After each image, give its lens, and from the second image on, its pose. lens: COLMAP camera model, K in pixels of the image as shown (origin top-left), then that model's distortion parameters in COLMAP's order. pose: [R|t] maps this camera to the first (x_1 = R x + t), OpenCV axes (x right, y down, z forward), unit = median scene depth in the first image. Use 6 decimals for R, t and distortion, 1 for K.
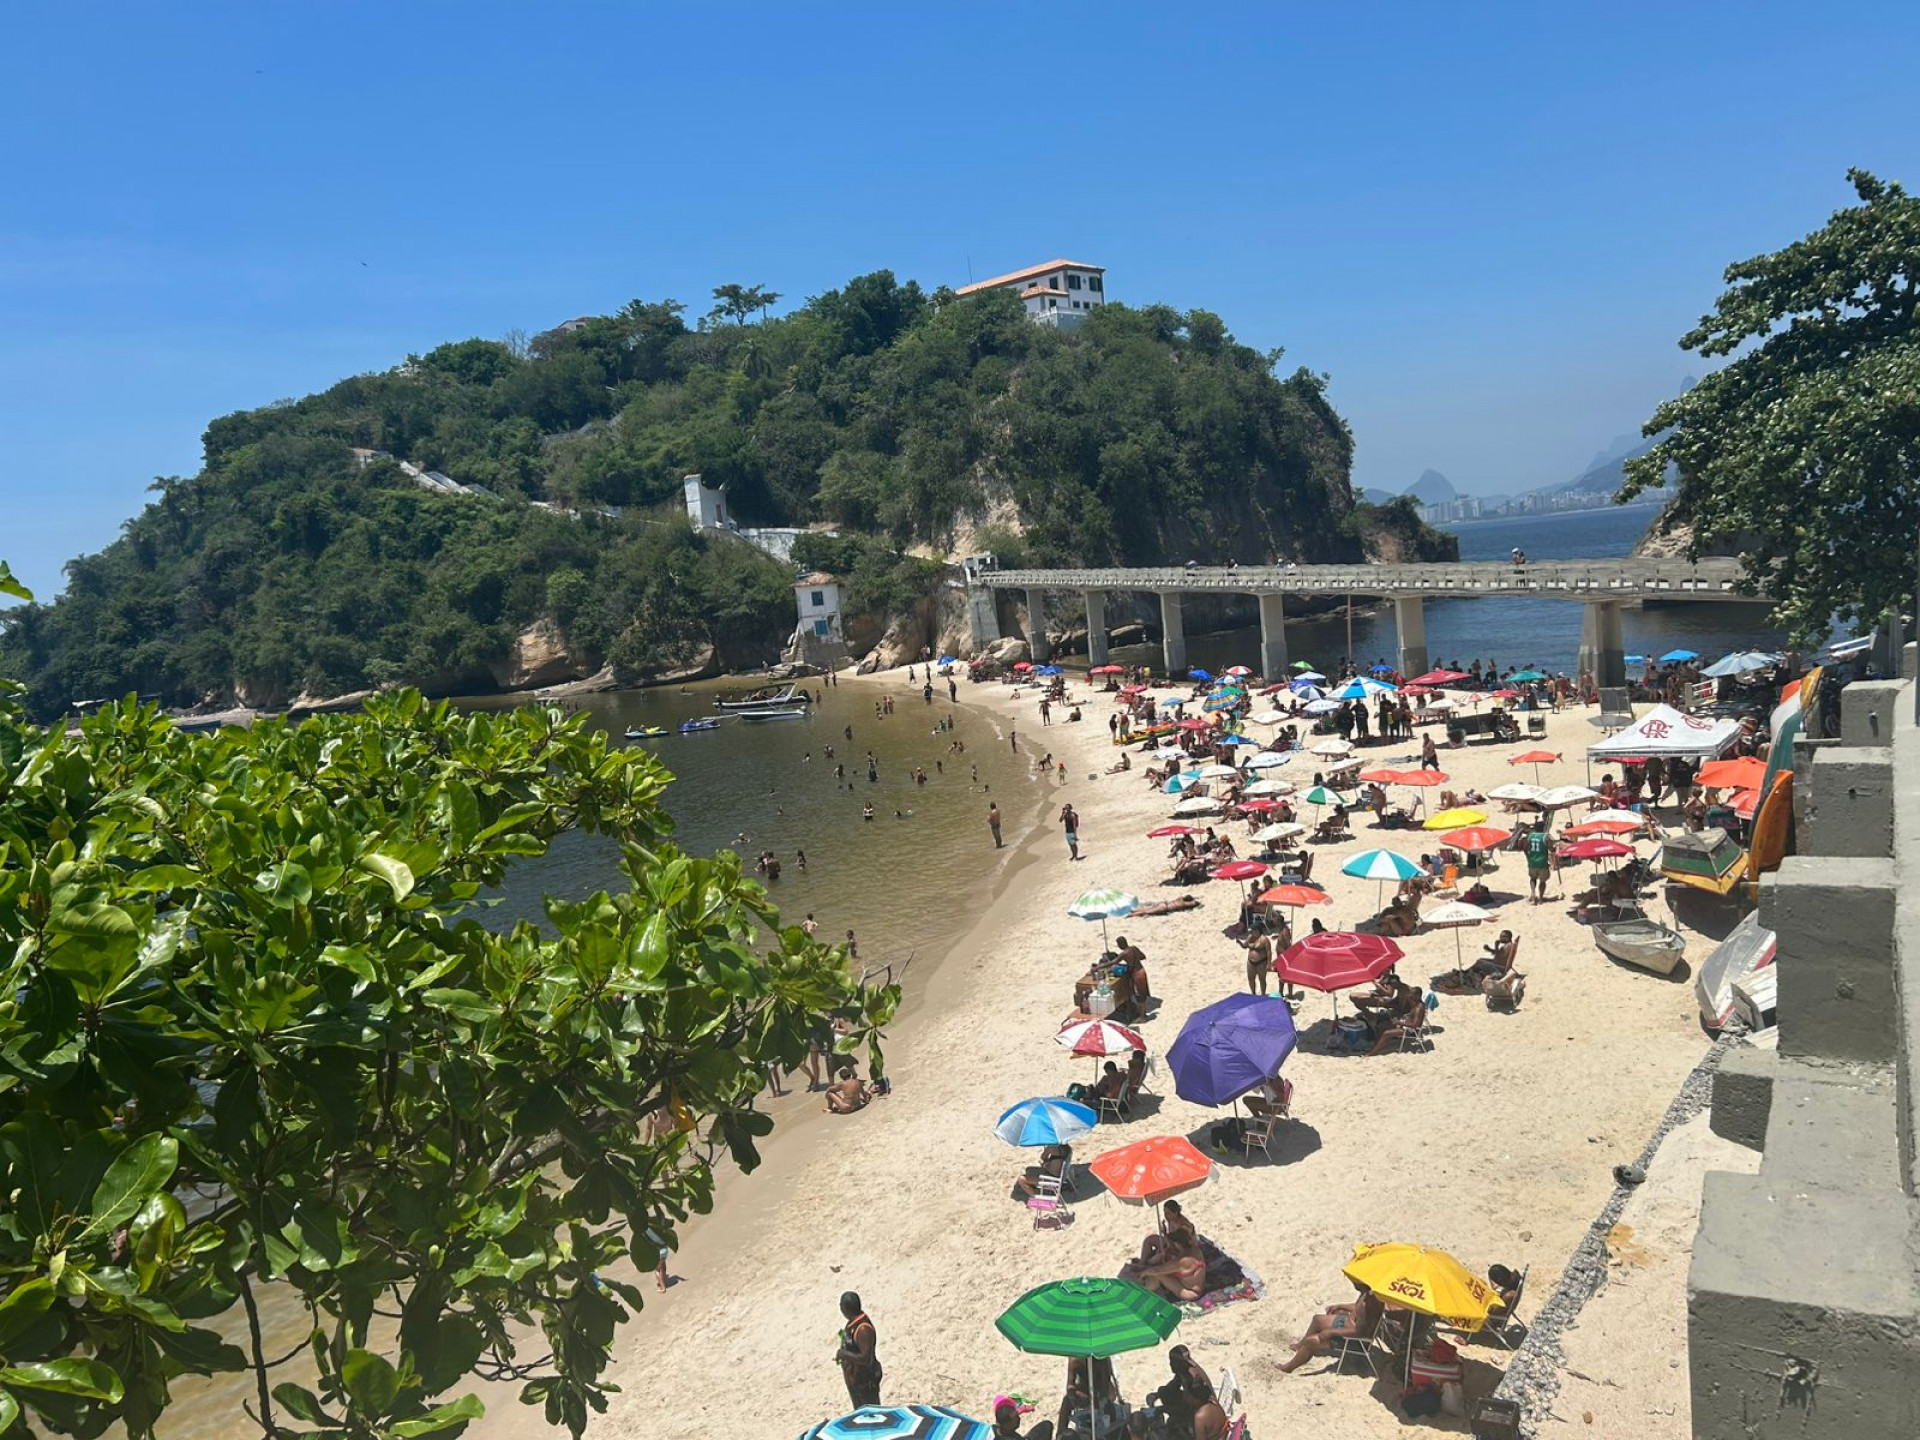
lens RADIAL K [[1434.3, 0, 959.4], [0, 1434.3, 733.3], [0, 0, 1]] dist [0.144955, -0.320542]
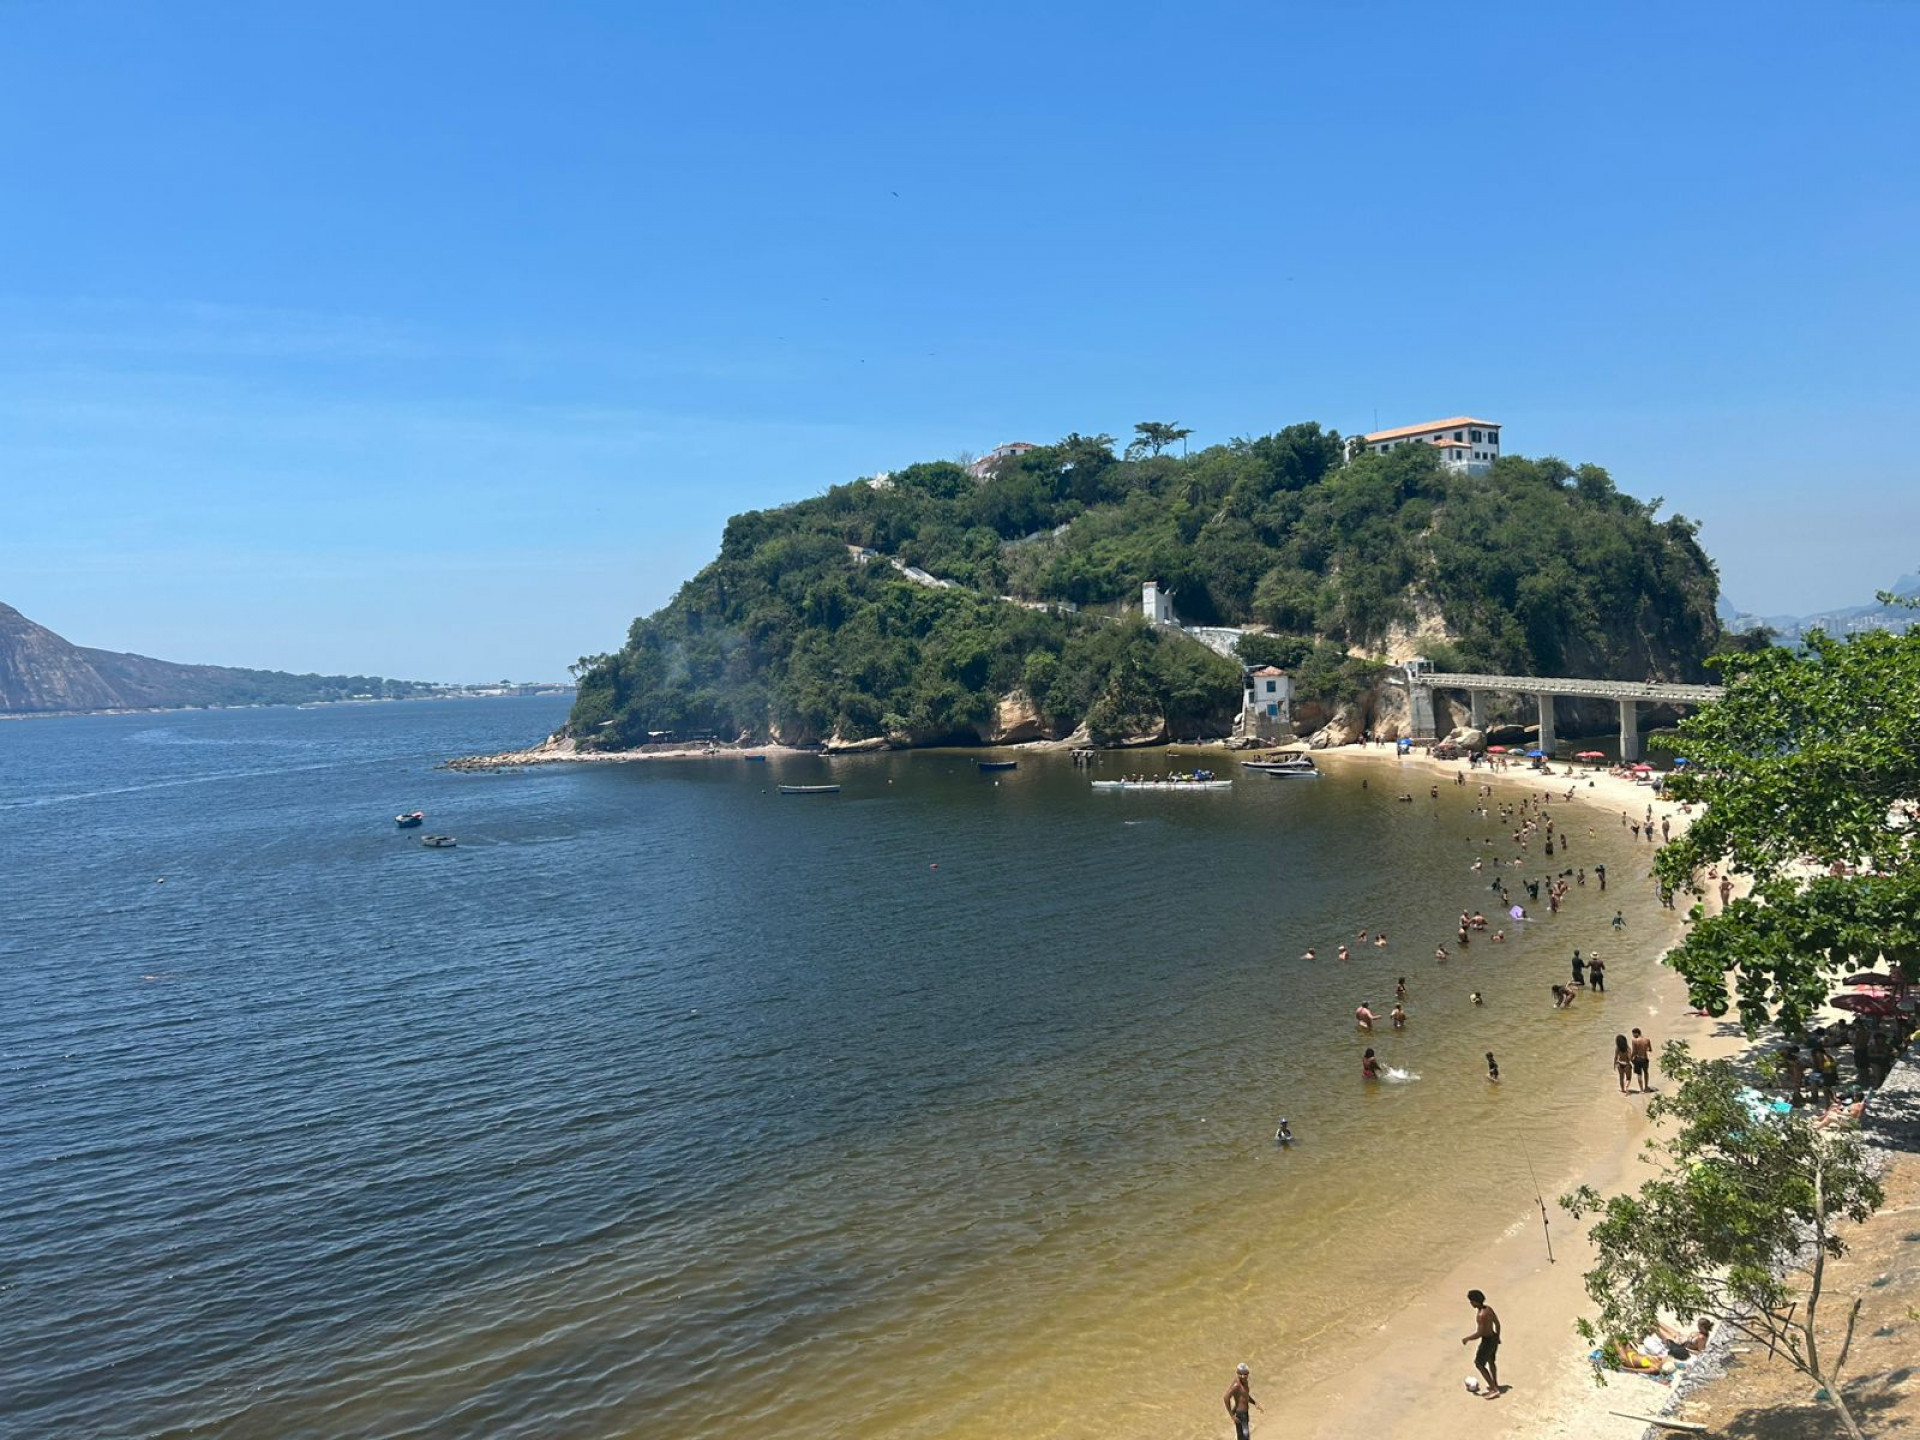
lens RADIAL K [[1431.8, 0, 955.7], [0, 1431.8, 720.3], [0, 0, 1]] dist [0.132297, -0.324148]
pose [[0.985299, 0.064614, -0.158148, -0.142416], [-0.075128, 0.995280, -0.061425, 0.027711], [0.153433, 0.072403, 0.985503, -0.230190]]
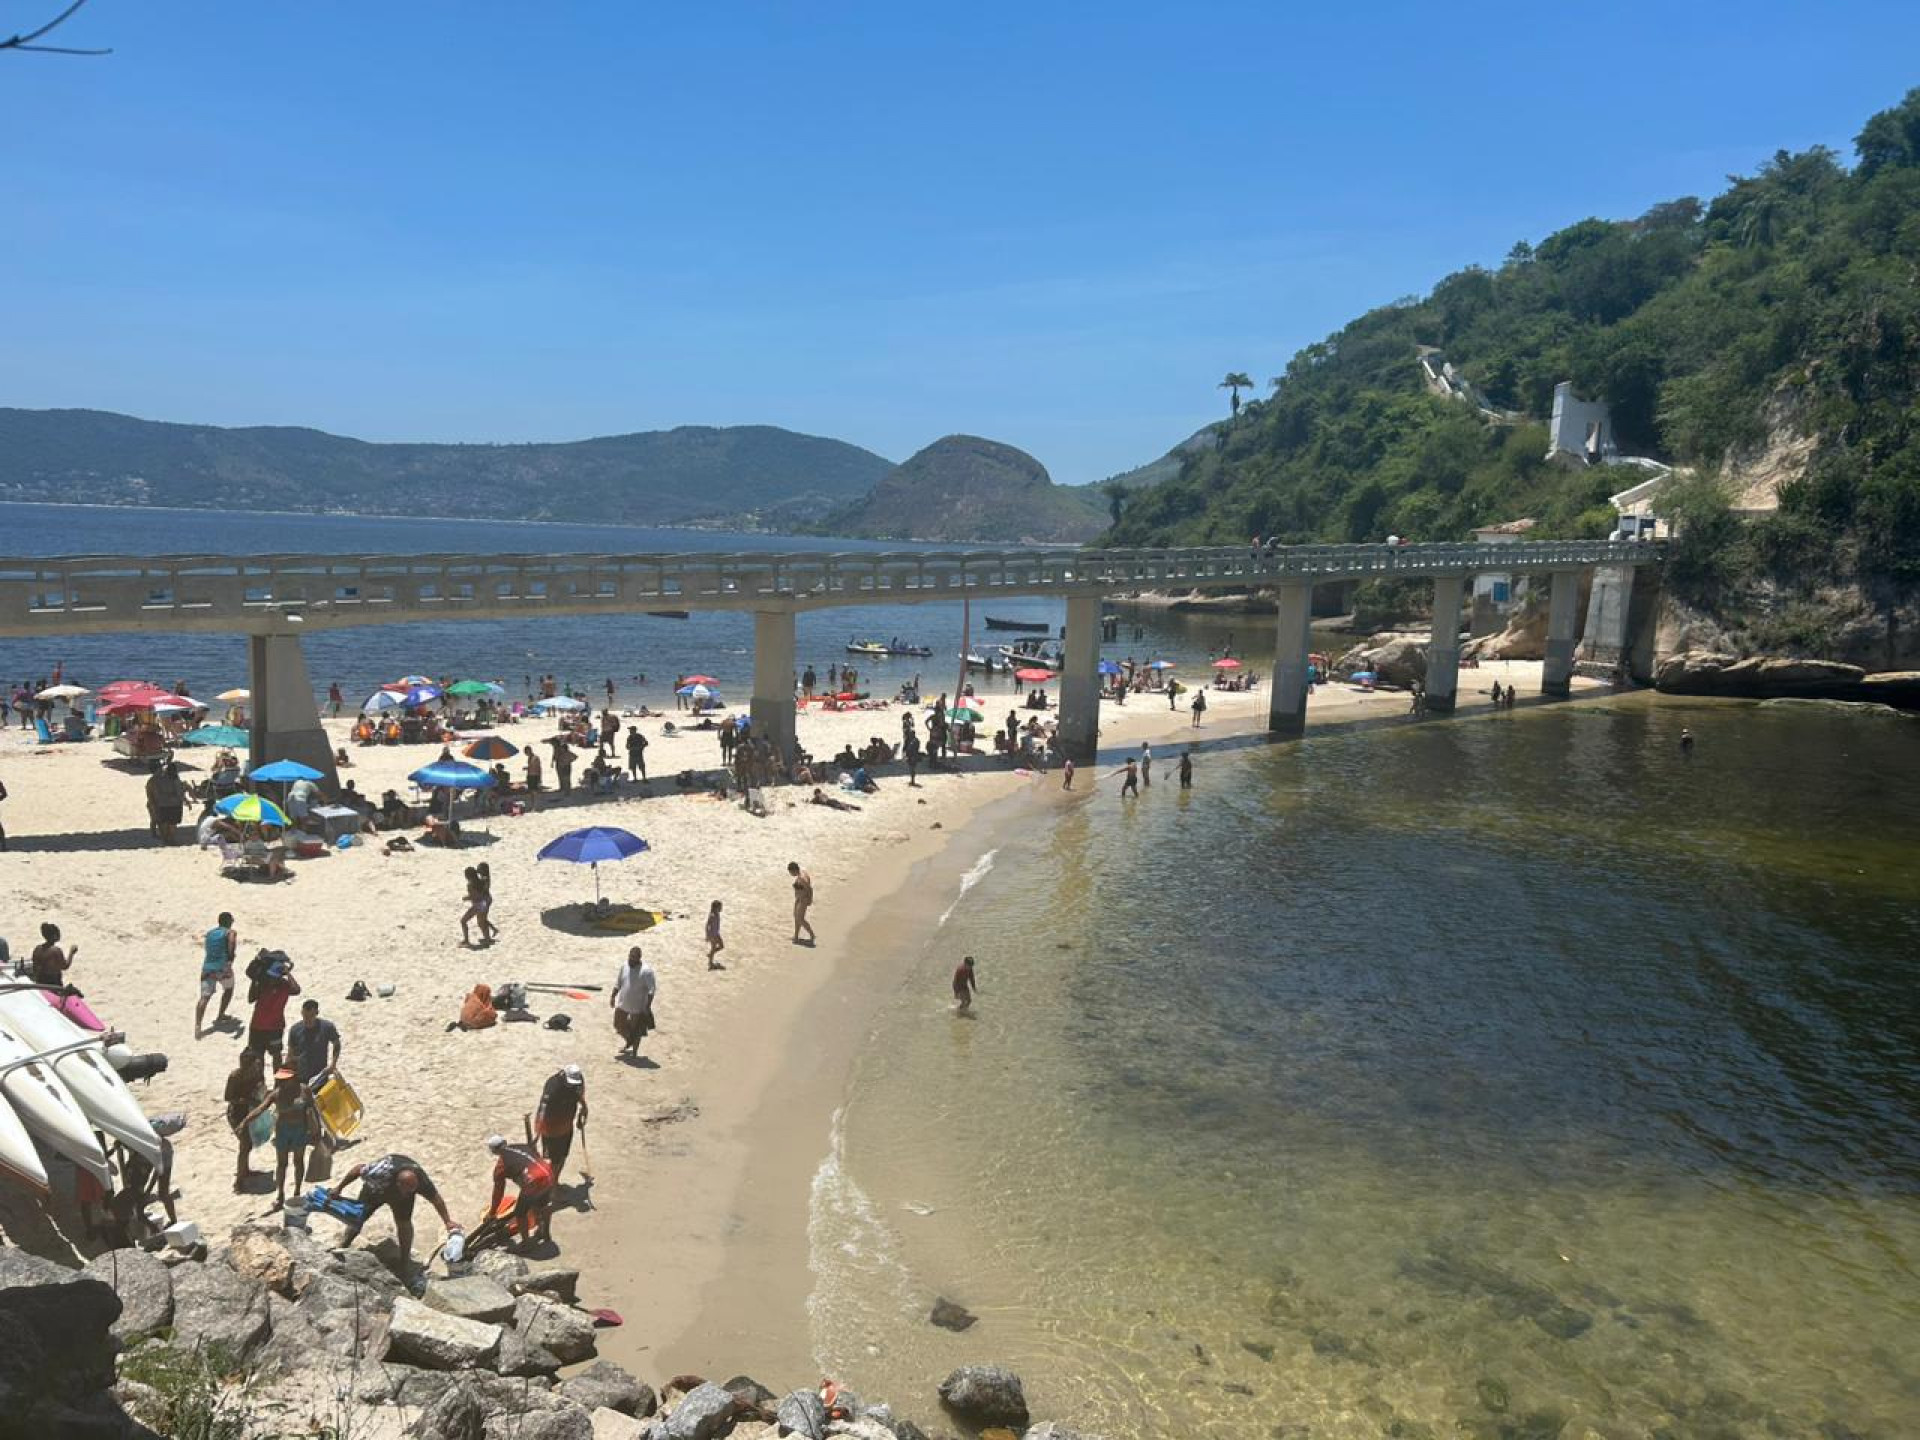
lens RADIAL K [[1445.8, 0, 951.1], [0, 1445.8, 728.1], [0, 0, 1]] dist [0.070627, -0.130455]
pose [[0.491544, 0.230868, -0.839693, 0.339611], [-0.182974, 0.970075, 0.159606, -0.062041], [0.851414, 0.075188, 0.519078, 0.323962]]
